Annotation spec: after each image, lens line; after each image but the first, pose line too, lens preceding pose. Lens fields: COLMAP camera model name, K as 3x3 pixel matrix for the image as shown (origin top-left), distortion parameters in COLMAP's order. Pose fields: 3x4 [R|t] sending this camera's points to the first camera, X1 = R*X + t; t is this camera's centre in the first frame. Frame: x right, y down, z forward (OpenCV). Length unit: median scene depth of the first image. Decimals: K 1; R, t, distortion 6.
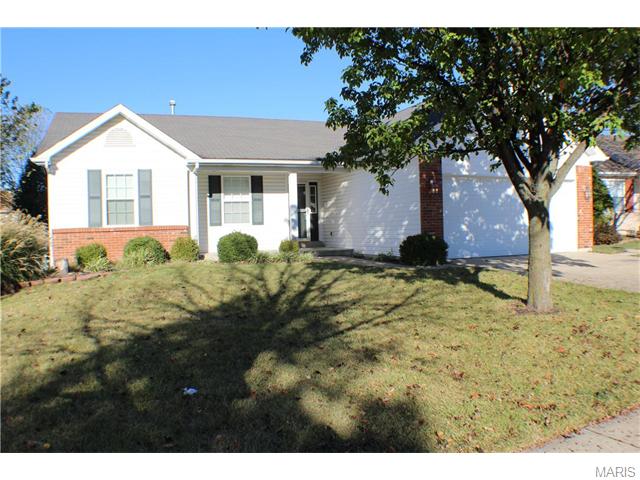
lens RADIAL K [[438.9, 0, 319.9], [0, 438.9, 234.1], [0, 0, 1]] dist [-0.094162, -0.002629]
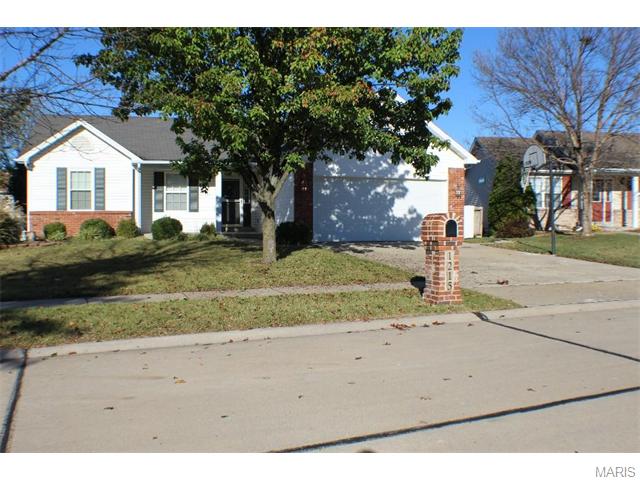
lens RADIAL K [[496.2, 0, 320.7], [0, 496.2, 242.6], [0, 0, 1]] dist [-0.067103, 0.008623]
pose [[0.996477, 0.028890, -0.078736, 0.395713], [-0.025960, 0.998941, 0.037988, 0.004645], [0.079750, -0.035811, 0.996171, -0.451571]]
